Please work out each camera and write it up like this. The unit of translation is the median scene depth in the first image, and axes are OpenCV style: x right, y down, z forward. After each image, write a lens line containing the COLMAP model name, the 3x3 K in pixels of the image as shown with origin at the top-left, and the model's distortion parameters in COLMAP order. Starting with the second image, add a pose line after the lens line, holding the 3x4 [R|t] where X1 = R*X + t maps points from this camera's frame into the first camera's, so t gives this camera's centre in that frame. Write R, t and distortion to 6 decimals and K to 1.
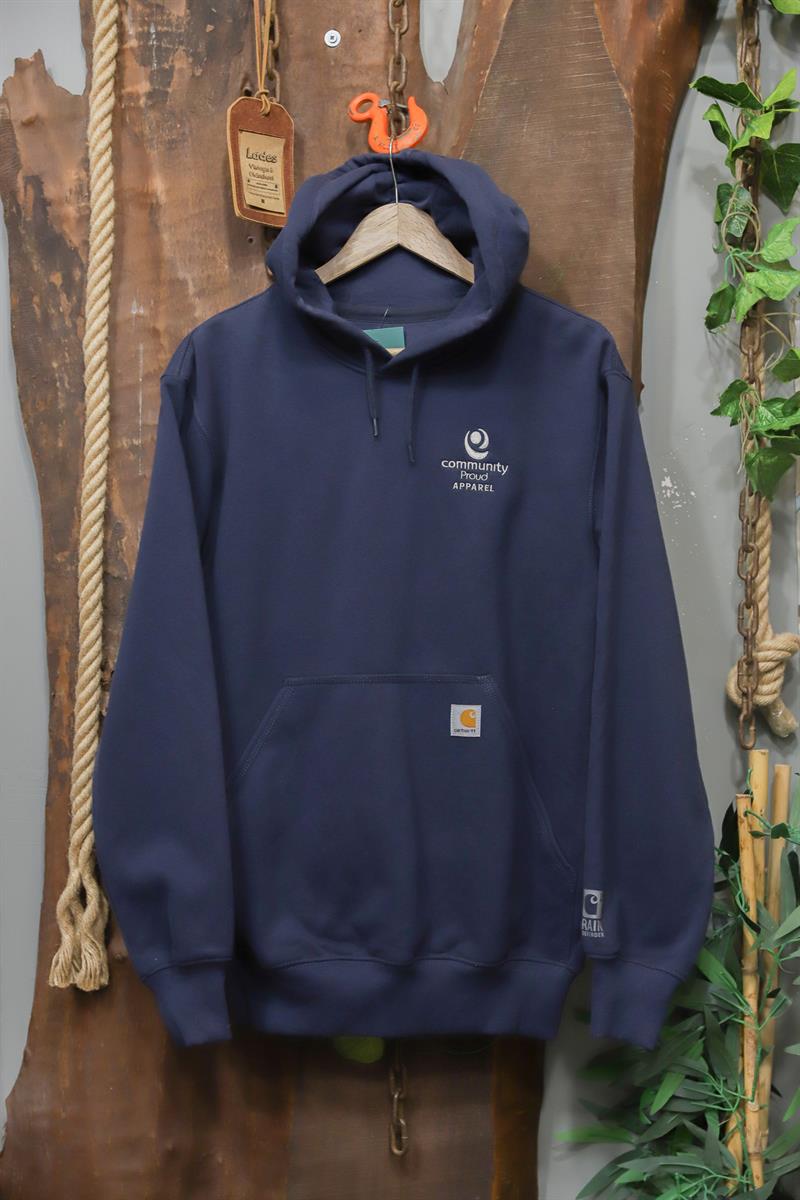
lens RADIAL K [[1896.6, 0, 400.0], [0, 1896.6, 600.0], [0, 0, 1]] dist [-0.019335, -0.016009]
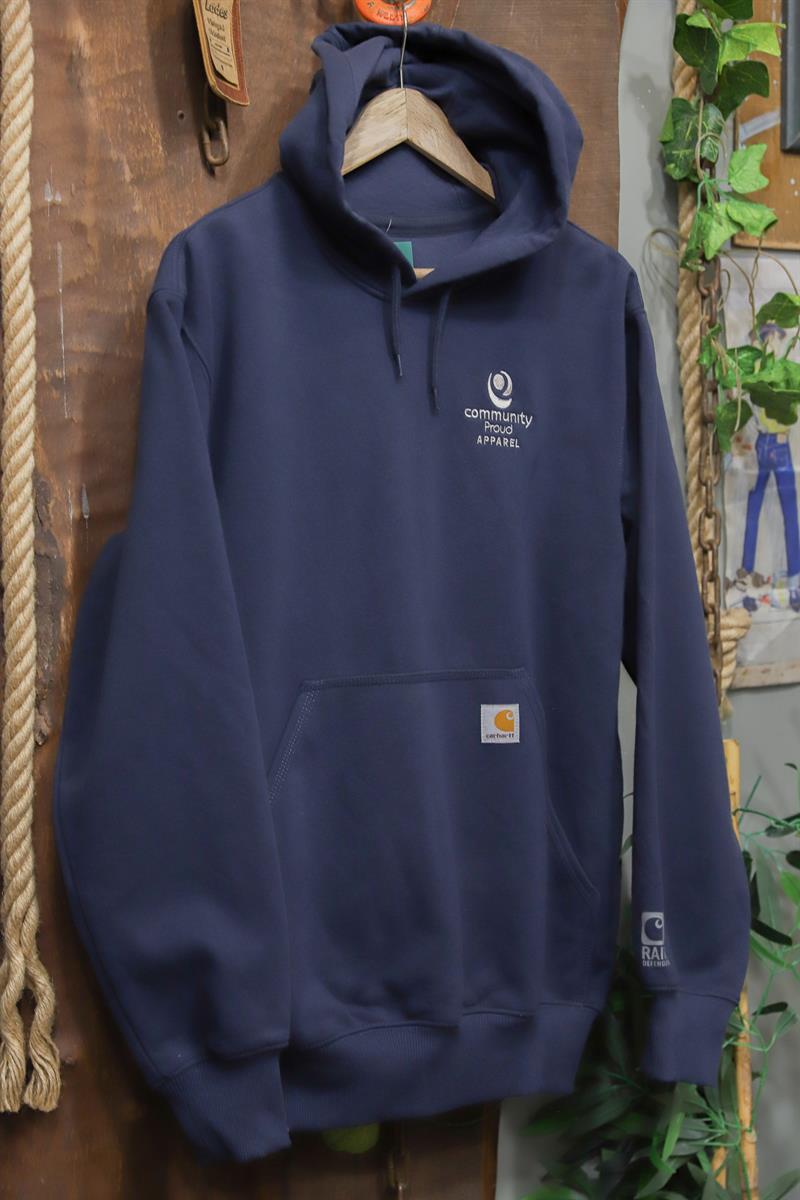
lens RADIAL K [[2252.6, 0, 400.0], [0, 2252.6, 600.0], [0, 0, 1]] dist [-0.035313, 0.108493]
pose [[0.860602, -0.021965, 0.508804, -0.499817], [0.012387, 0.999677, 0.022204, -0.012748], [-0.509128, -0.012806, 0.860596, 0.174399]]
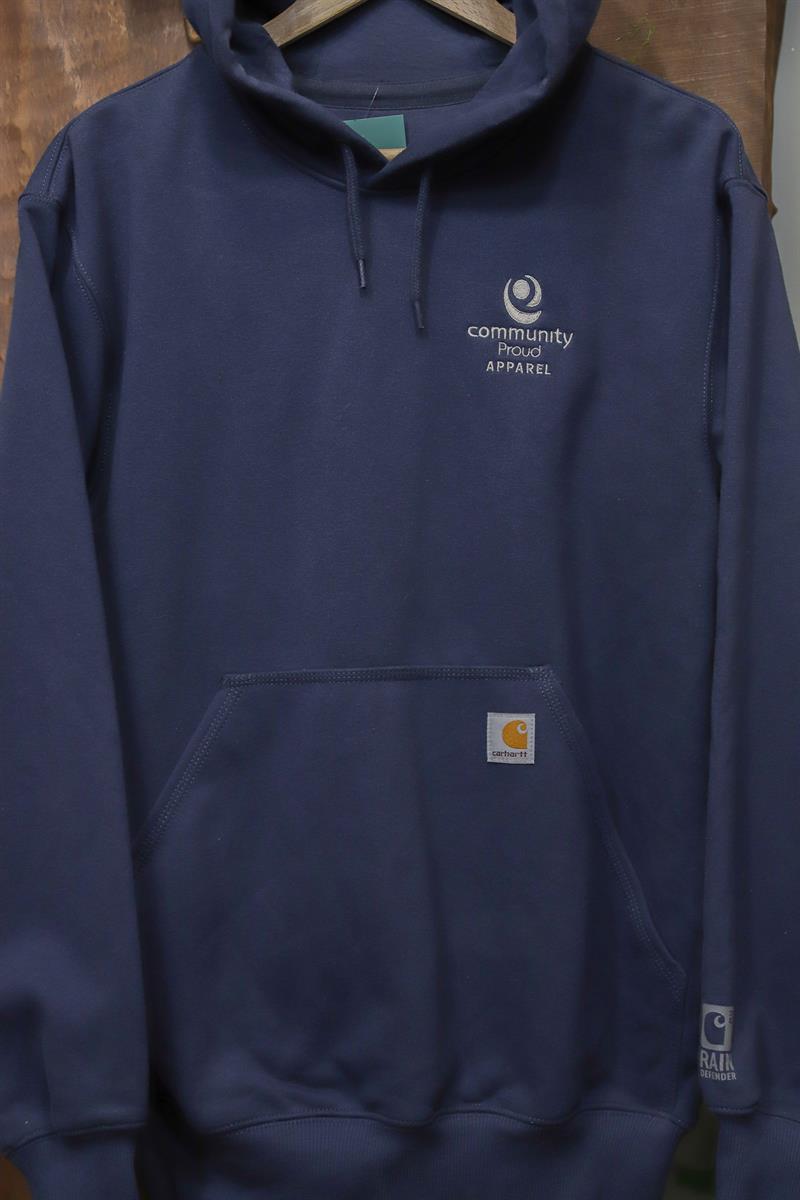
lens RADIAL K [[2252.6, 0, 400.0], [0, 2252.6, 600.0], [0, 0, 1]] dist [-0.035313, 0.108493]
pose [[0.999842, -0.013155, 0.011924, -0.010638], [0.012796, 0.999476, 0.029721, -0.005196], [-0.012308, -0.029564, 0.999487, 0.249497]]
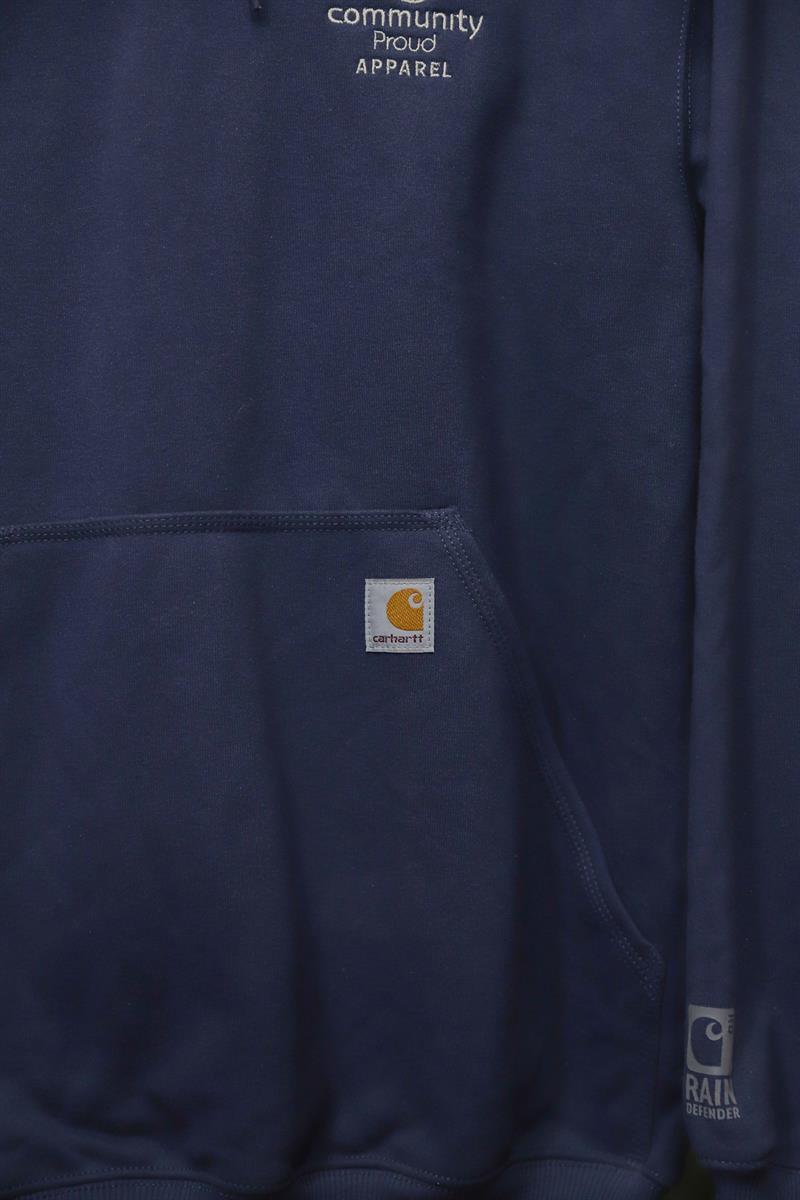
lens RADIAL K [[2252.6, 0, 400.0], [0, 2252.6, 600.0], [0, 0, 1]] dist [-0.035313, 0.108493]
pose [[0.999423, -0.027180, 0.020347, 0.024374], [0.026415, 0.998967, 0.036977, 0.041125], [-0.021332, -0.036419, 0.999109, 0.490033]]
